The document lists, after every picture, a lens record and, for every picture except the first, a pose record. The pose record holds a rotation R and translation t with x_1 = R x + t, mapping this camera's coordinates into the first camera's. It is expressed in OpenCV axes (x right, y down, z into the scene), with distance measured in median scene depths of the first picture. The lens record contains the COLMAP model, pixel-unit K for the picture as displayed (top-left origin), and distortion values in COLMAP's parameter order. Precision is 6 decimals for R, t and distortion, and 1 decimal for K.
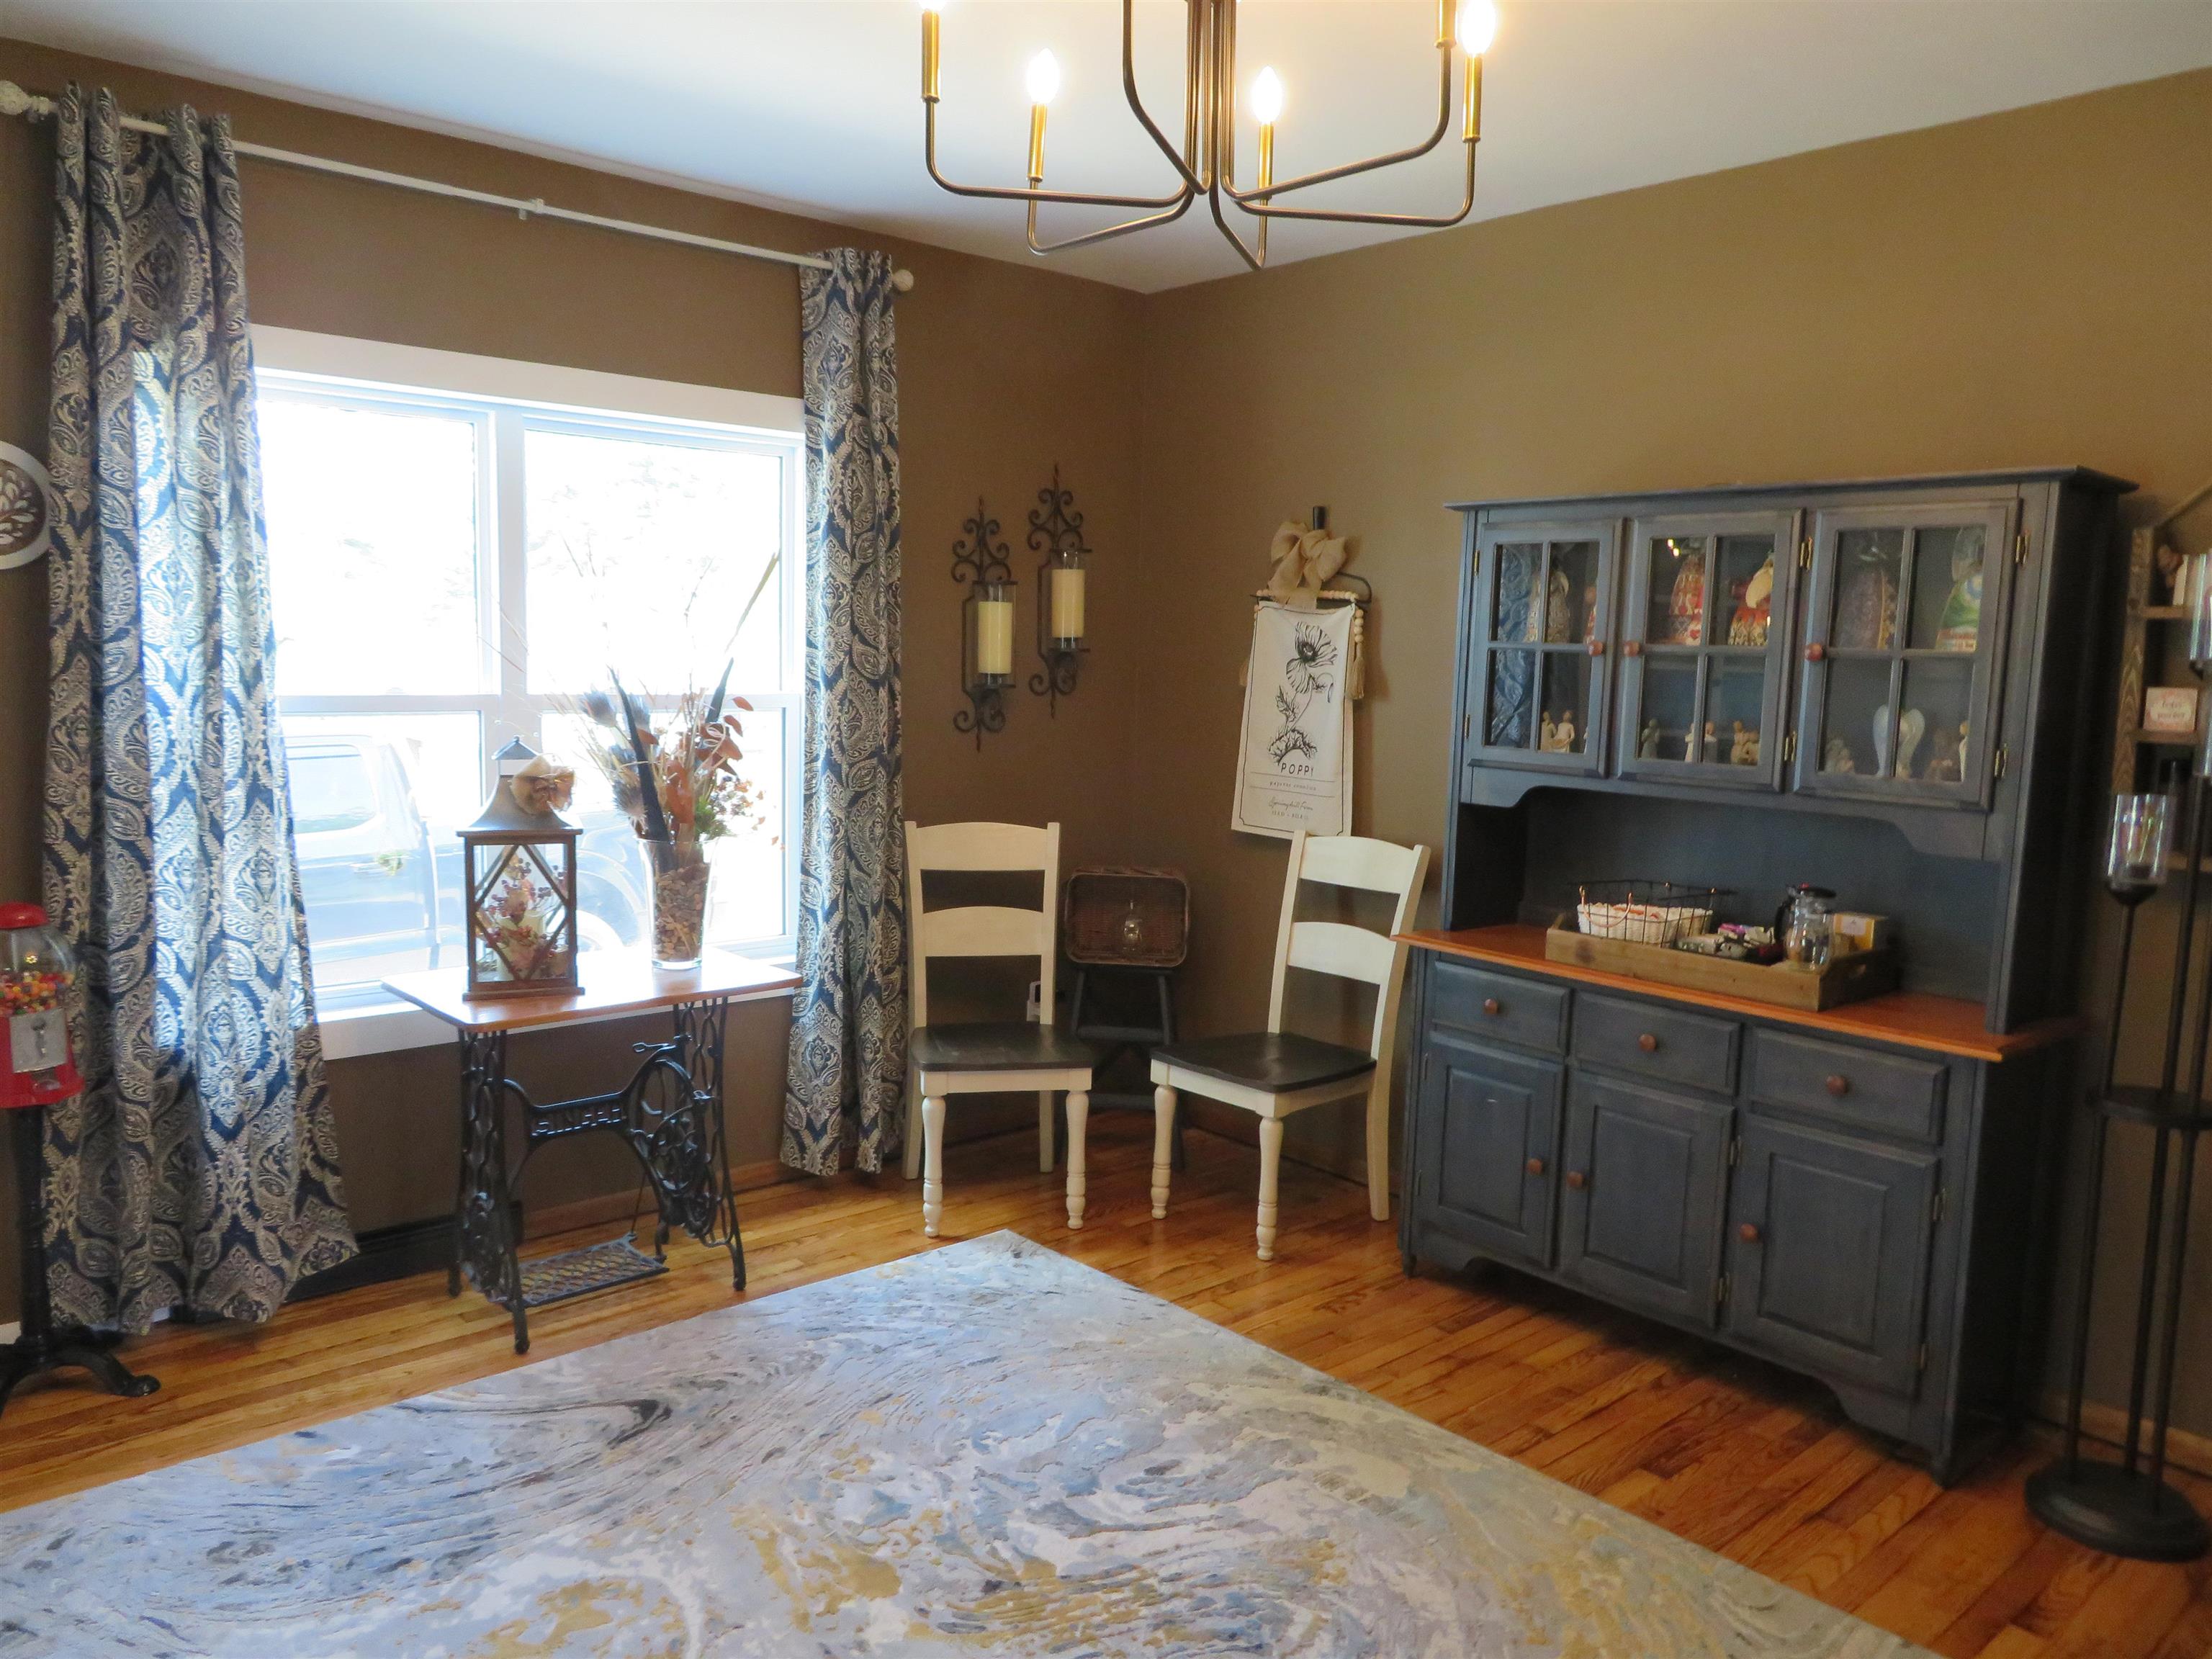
lens RADIAL K [[1601.2, 0, 1096.8], [0, 1601.2, 834.8], [0, 0, 1]] dist [-0.011307, 0.005155]
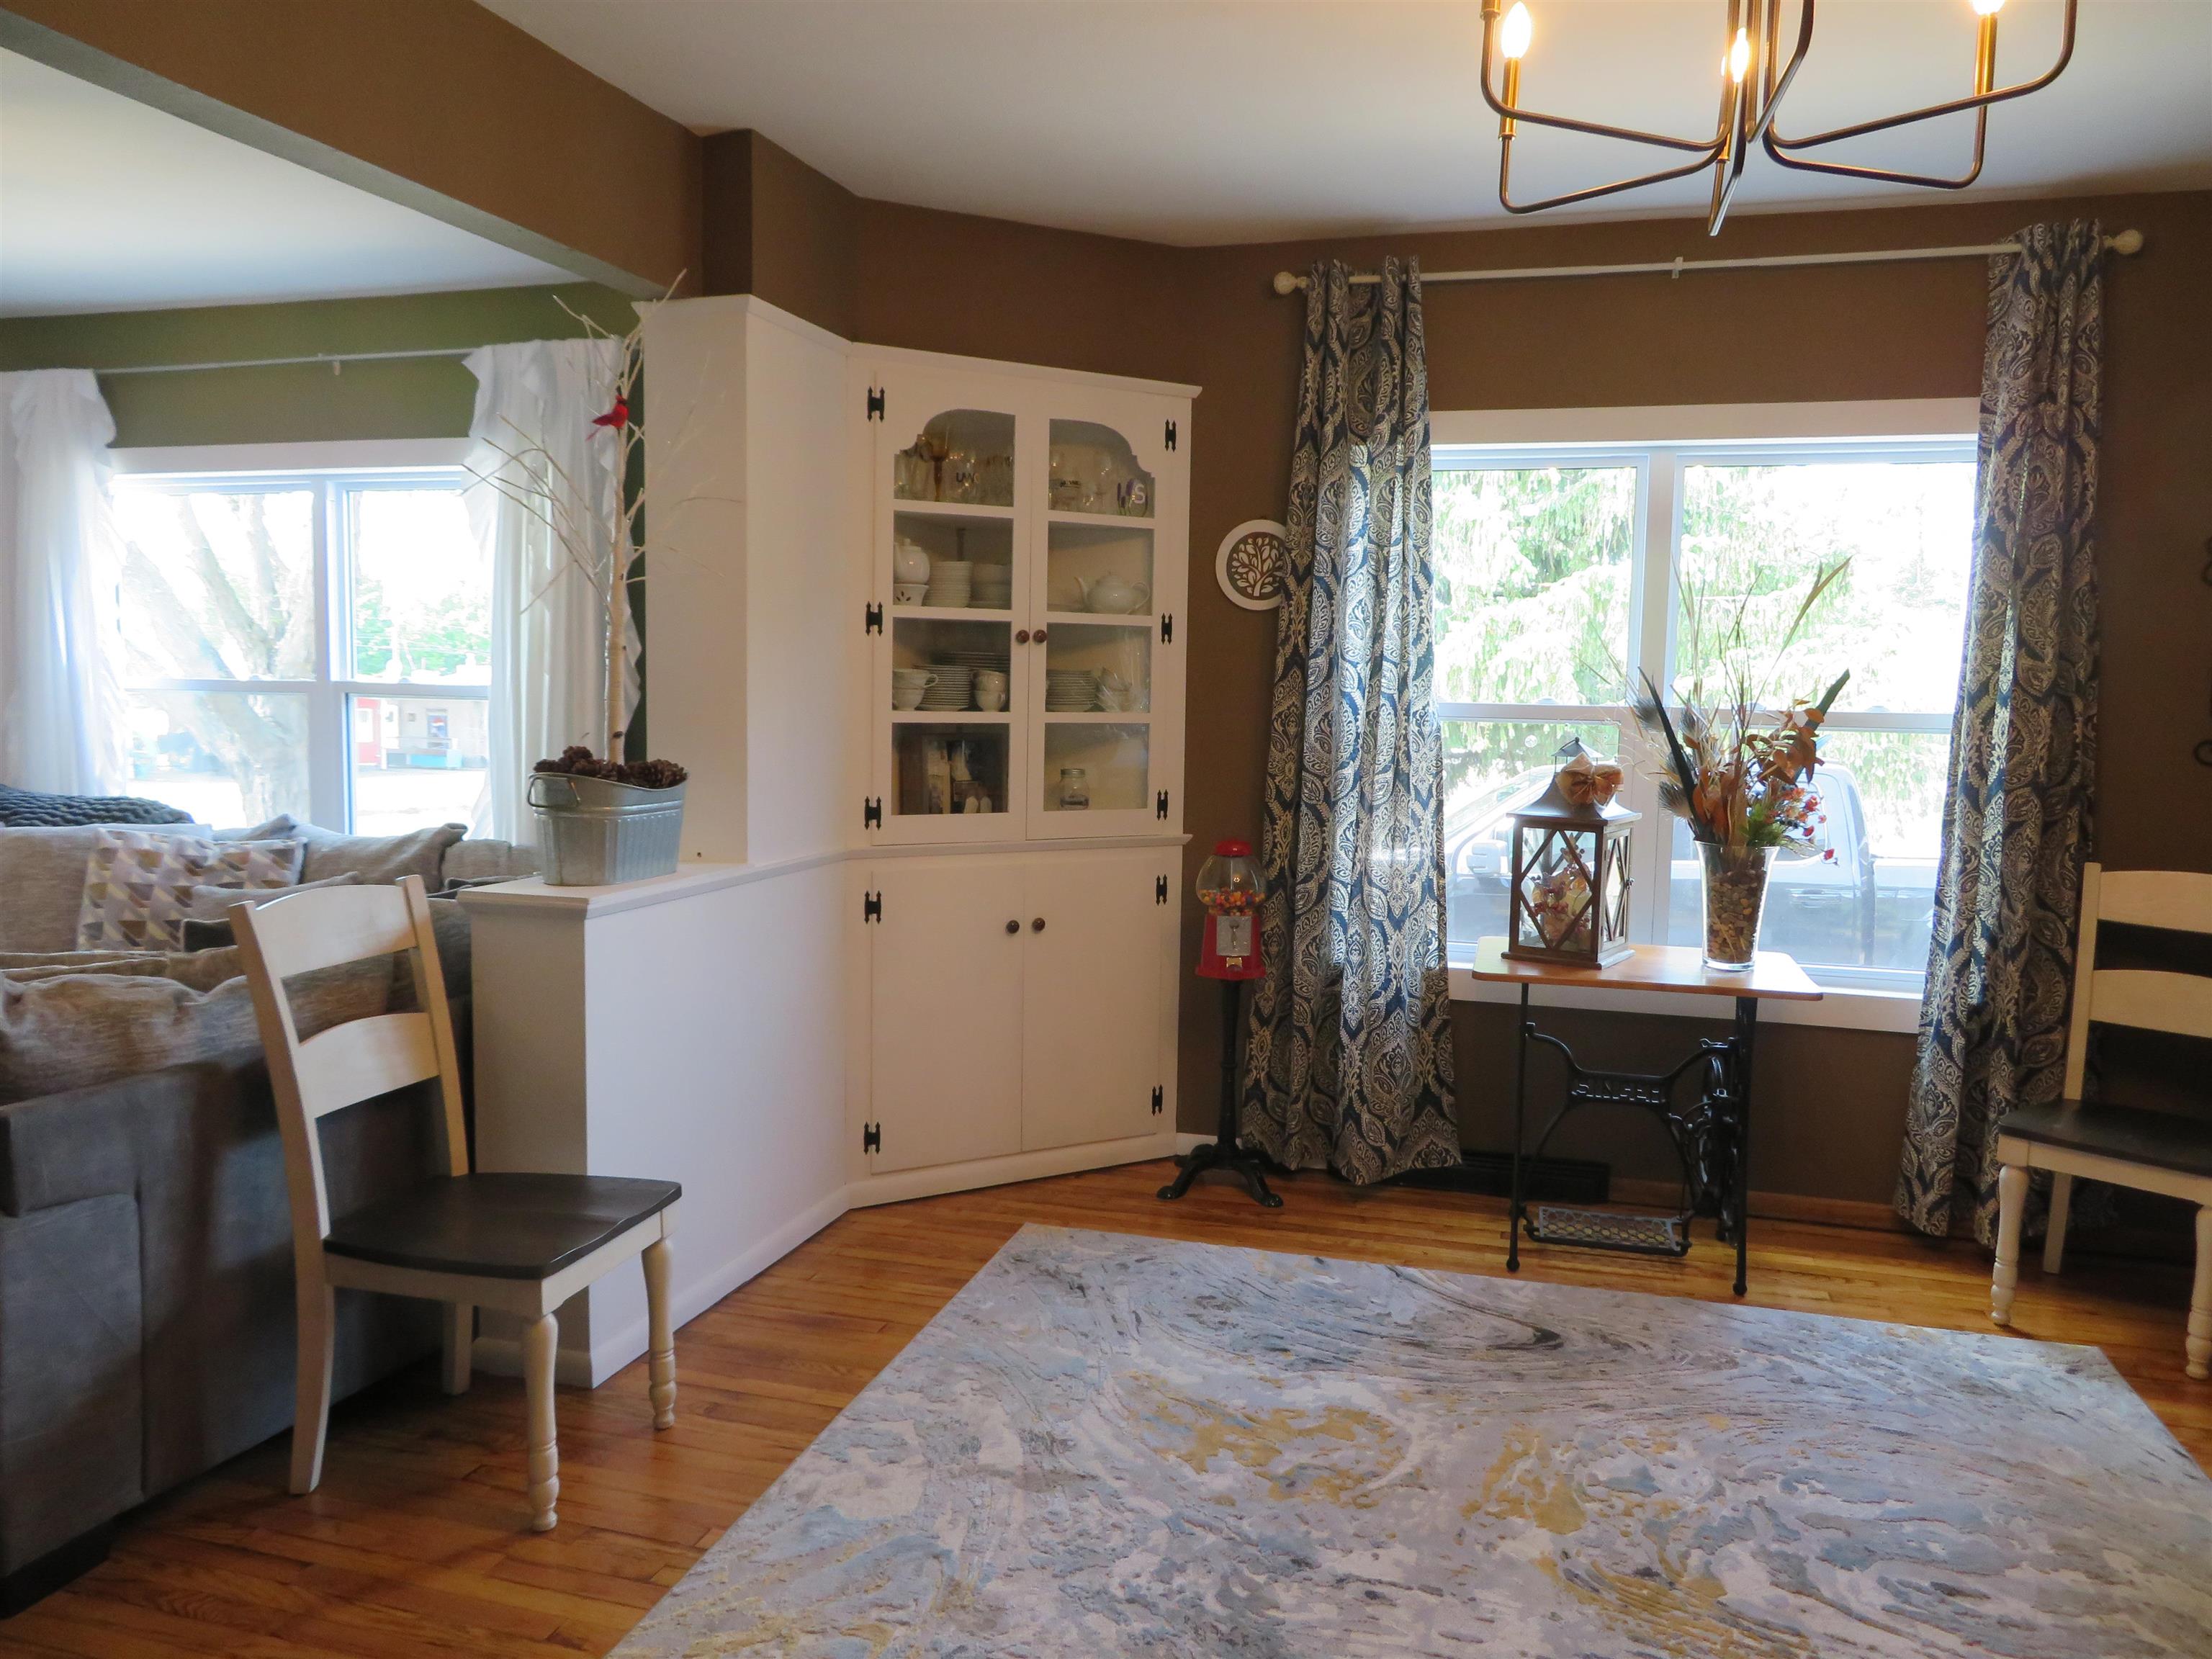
lens RADIAL K [[1601.2, 0, 1088.6], [0, 1601.2, 834.3], [0, 0, 1]] dist [-0.011307, 0.005155]
pose [[0.526950, 0.071447, -0.846888, 0.425497], [-0.104613, 0.994335, 0.018794, 0.022195], [0.843433, 0.078692, 0.531440, 0.105613]]
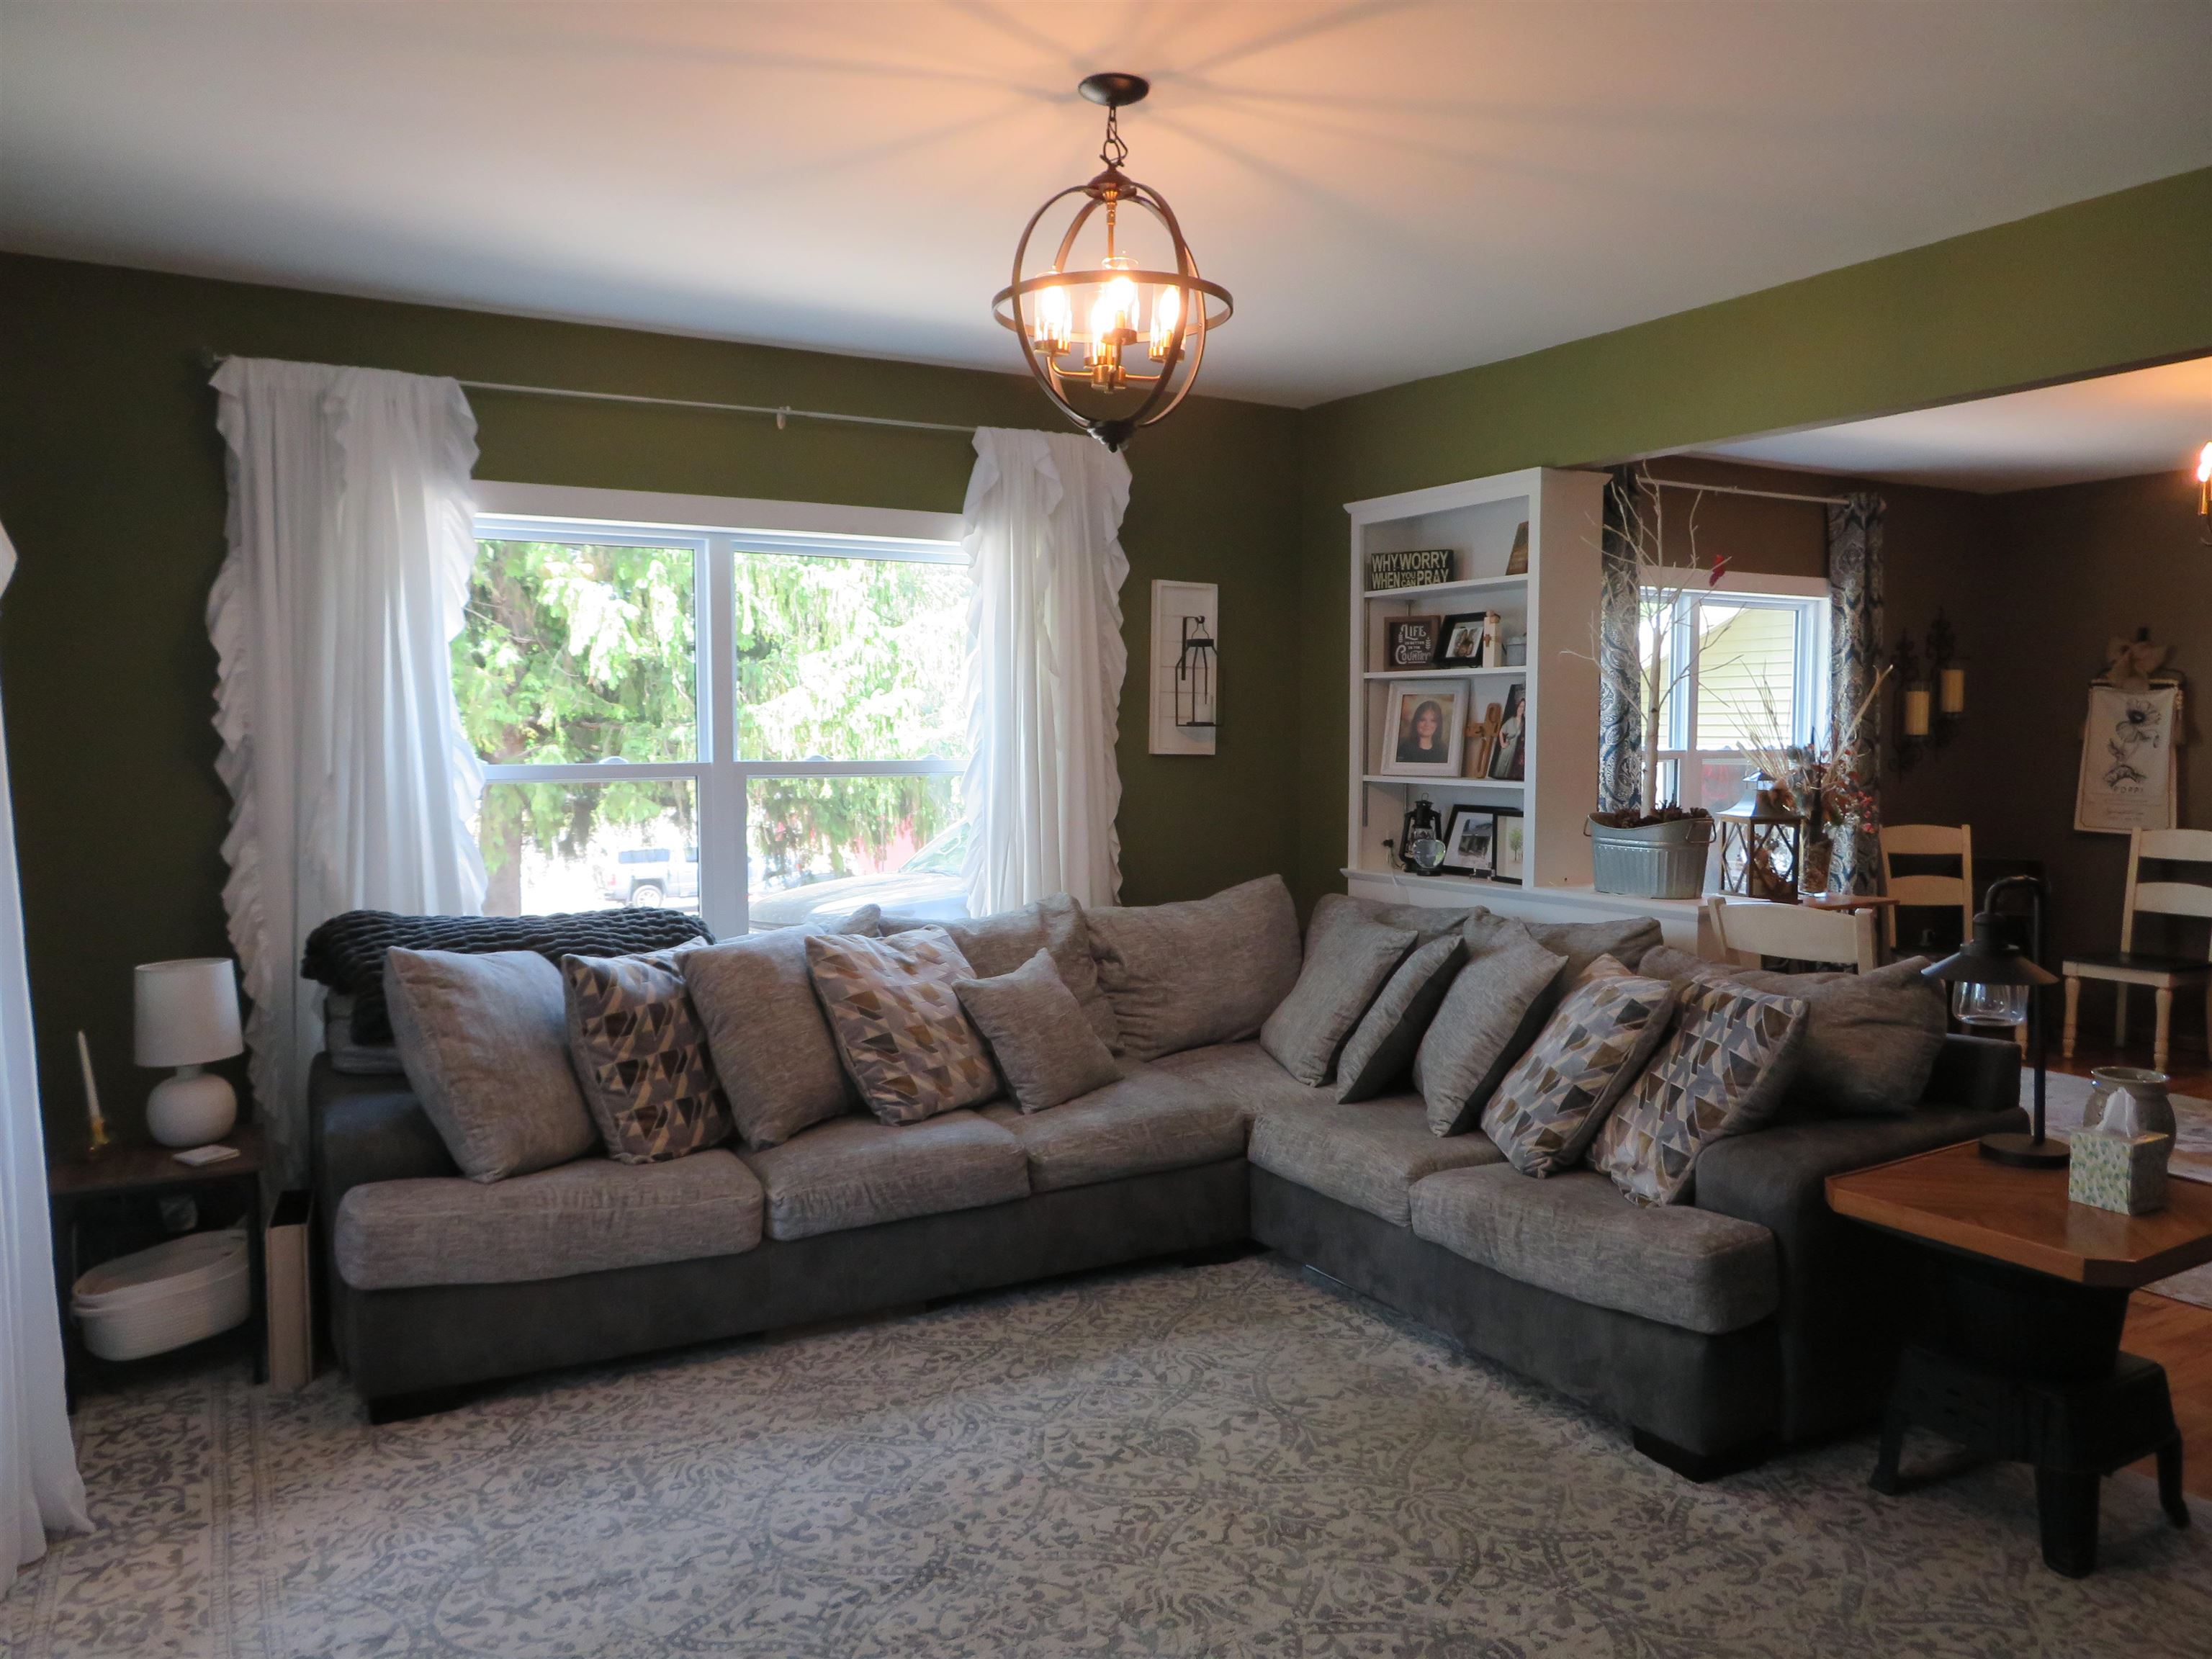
lens RADIAL K [[1601.2, 0, 1095.4], [0, 1601.2, 831.5], [0, 0, 1]] dist [-0.011307, 0.005155]
pose [[0.976997, -0.009568, -0.213036, -0.726591], [-0.002180, 0.998492, -0.054846, 0.119909], [0.213240, 0.054049, 0.975504, -1.030677]]
